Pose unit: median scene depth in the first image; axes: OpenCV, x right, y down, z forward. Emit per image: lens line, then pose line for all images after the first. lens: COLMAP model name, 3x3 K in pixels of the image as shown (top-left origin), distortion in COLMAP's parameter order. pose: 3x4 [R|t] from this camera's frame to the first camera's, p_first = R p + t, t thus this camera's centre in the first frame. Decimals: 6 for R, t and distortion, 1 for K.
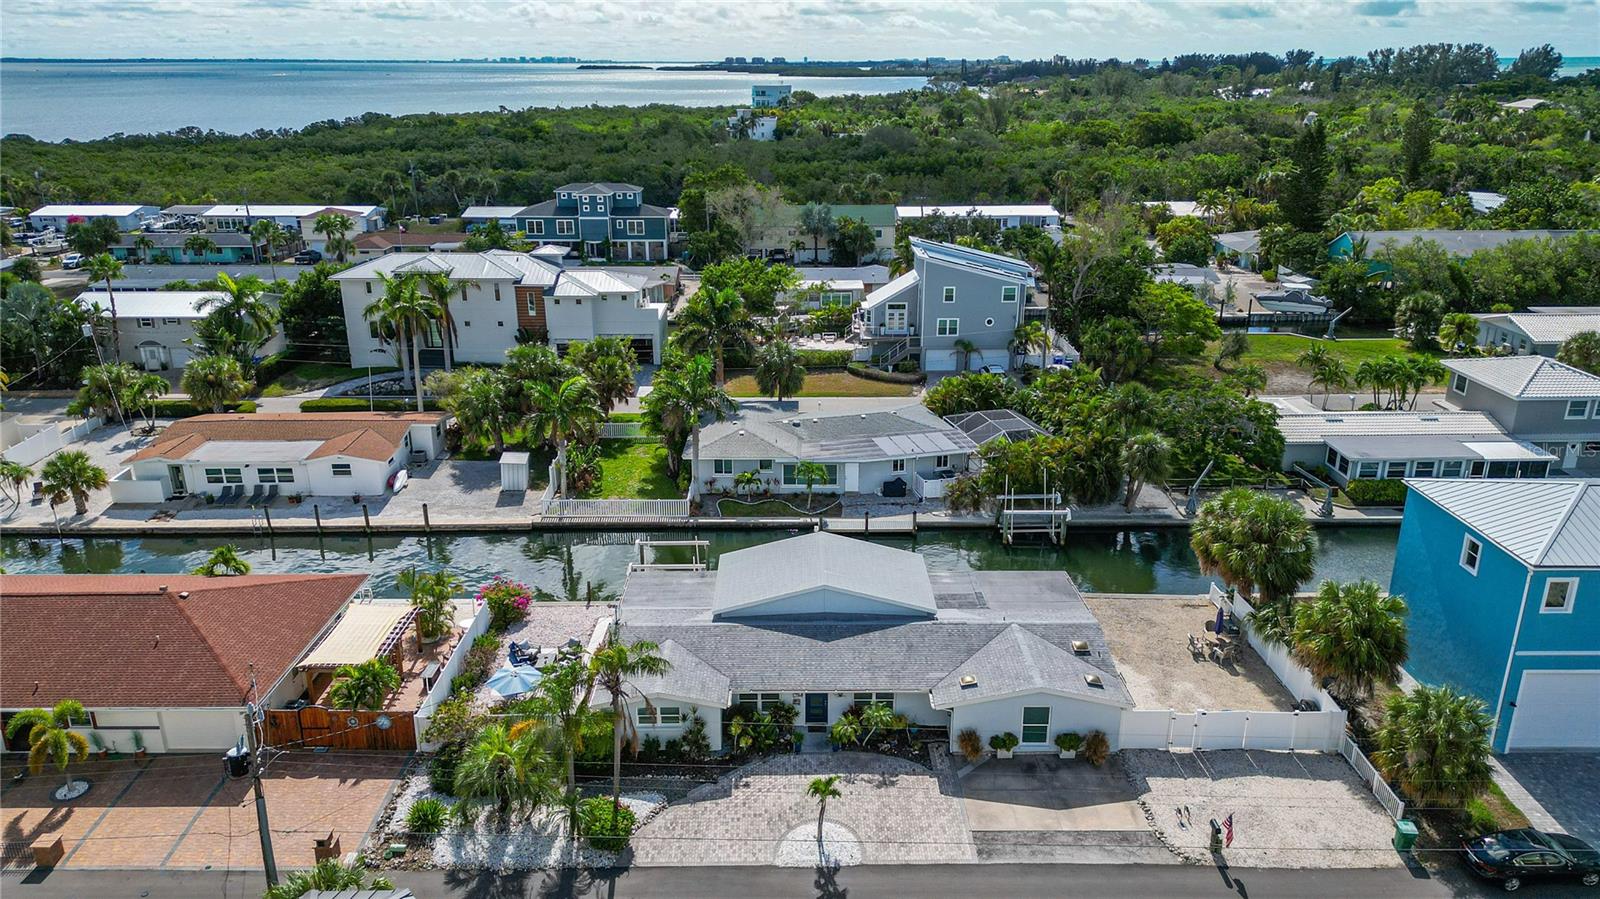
lens RADIAL K [[1126.2, 0, 792.1], [0, 1126.2, 450.5], [0, 0, 1]] dist [0.082754, -0.090171]
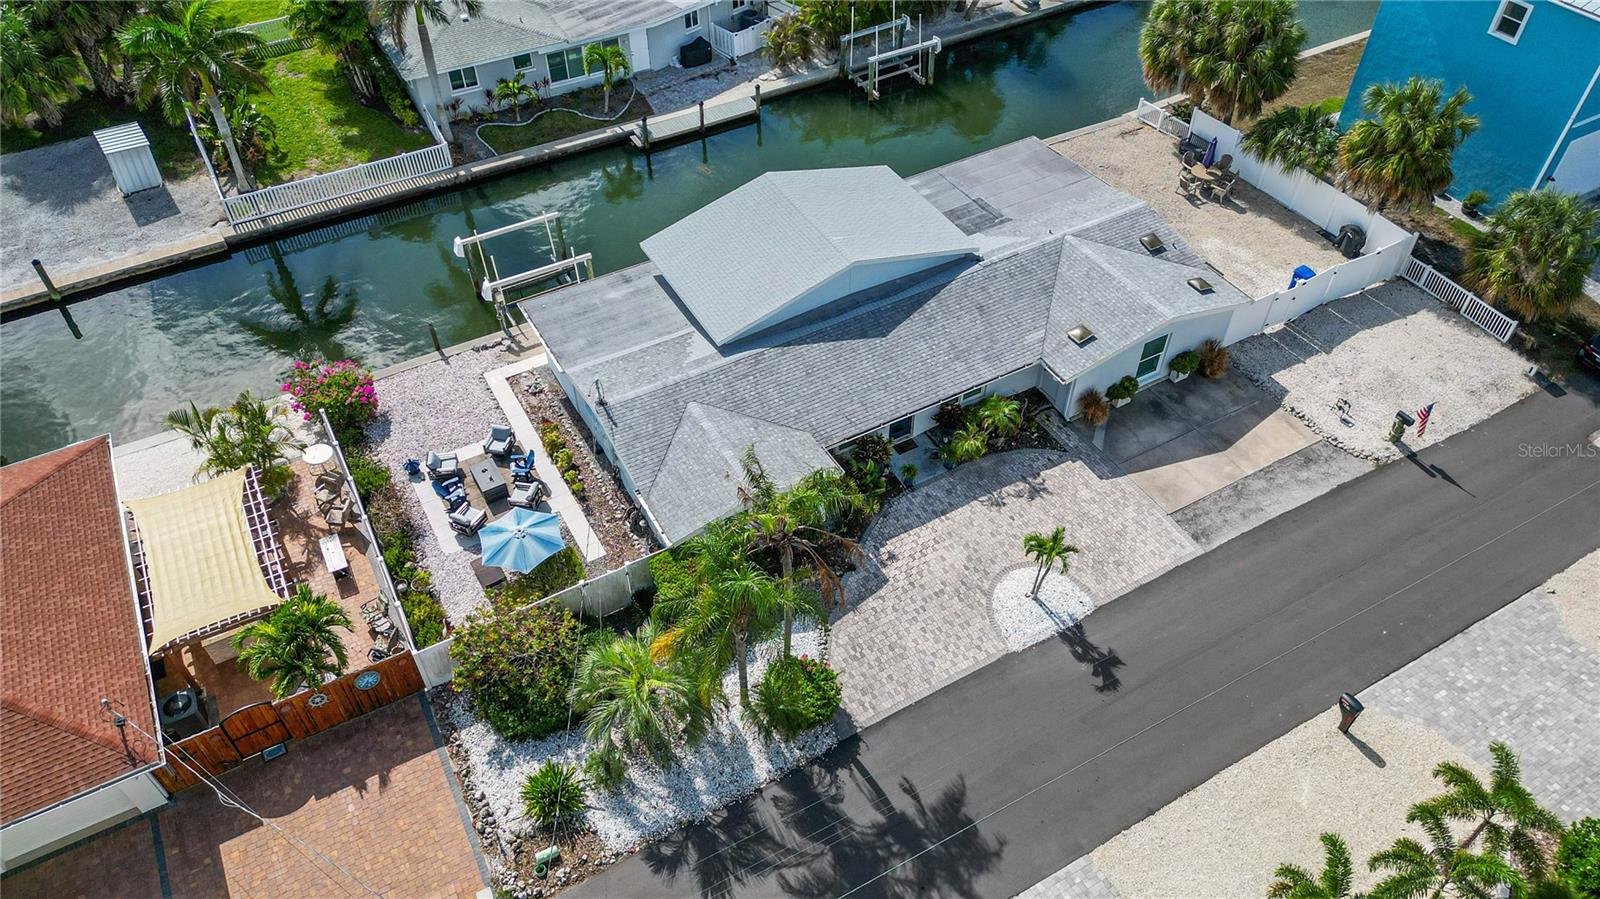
lens RADIAL K [[1126.2, 0, 792.1], [0, 1126.2, 450.5], [0, 0, 1]] dist [0.082754, -0.090171]
pose [[0.874435, -0.349464, 0.336508, -0.205752], [0.163998, 0.865721, 0.472897, -0.087568], [-0.456582, -0.358331, 0.814329, 0.268482]]
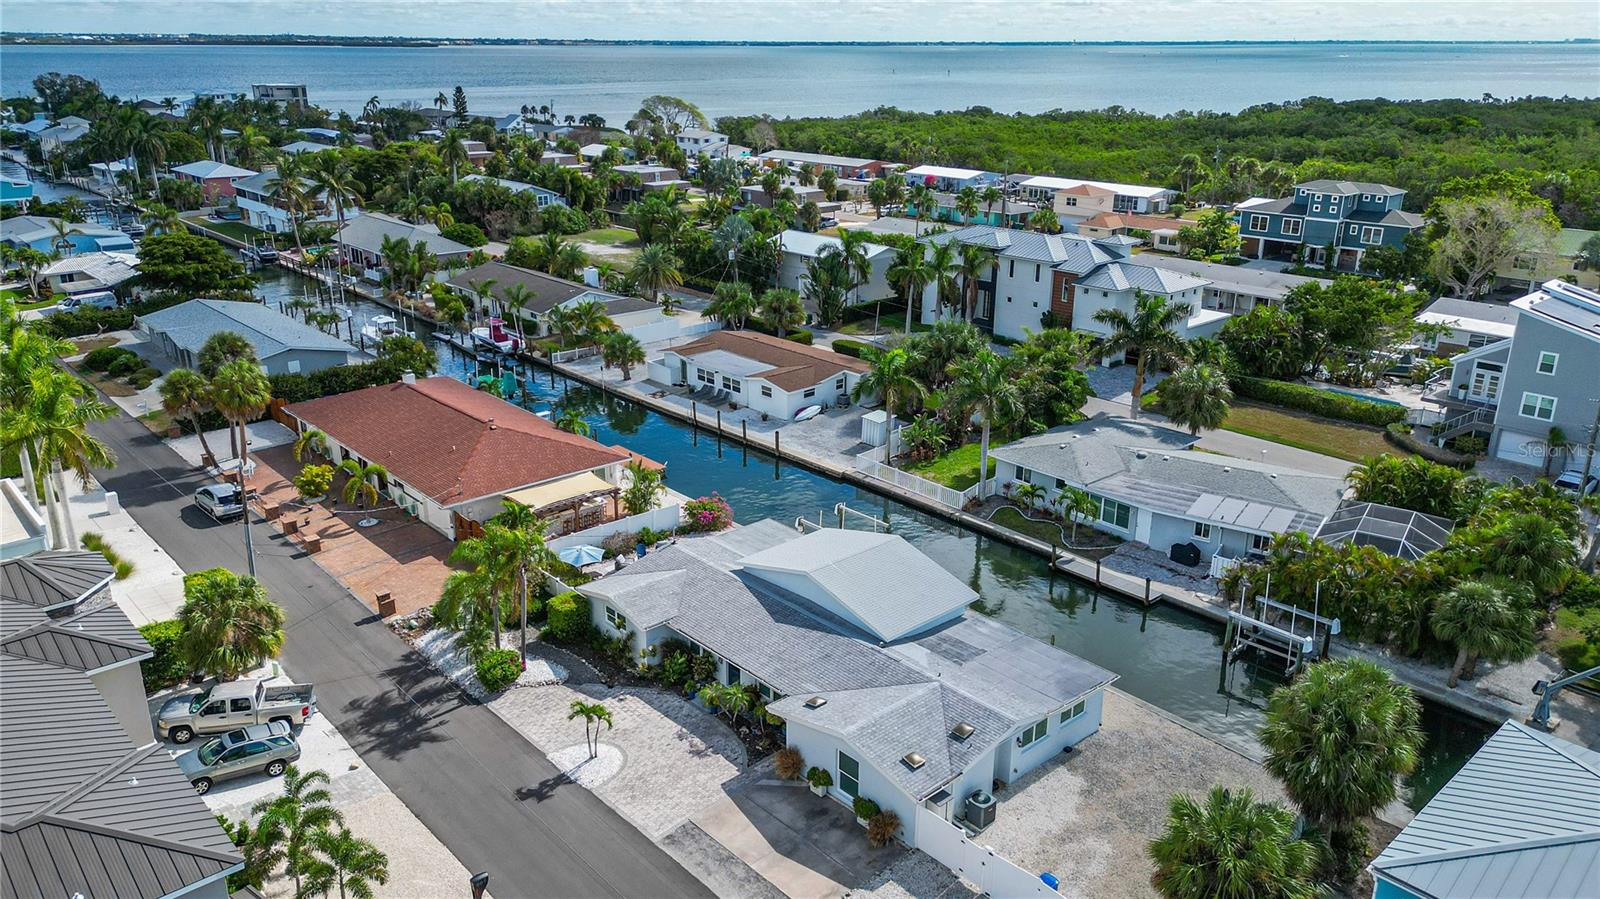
lens RADIAL K [[1149.1, 0, 785.5], [0, 1149.1, 444.4], [0, 0, 1]] dist [0.089575, -0.091223]
pose [[0.666815, 0.249758, -0.702124, 0.494352], [-0.247512, 0.962907, 0.107459, -0.066267], [0.702919, 0.102129, 0.703900, 0.180339]]
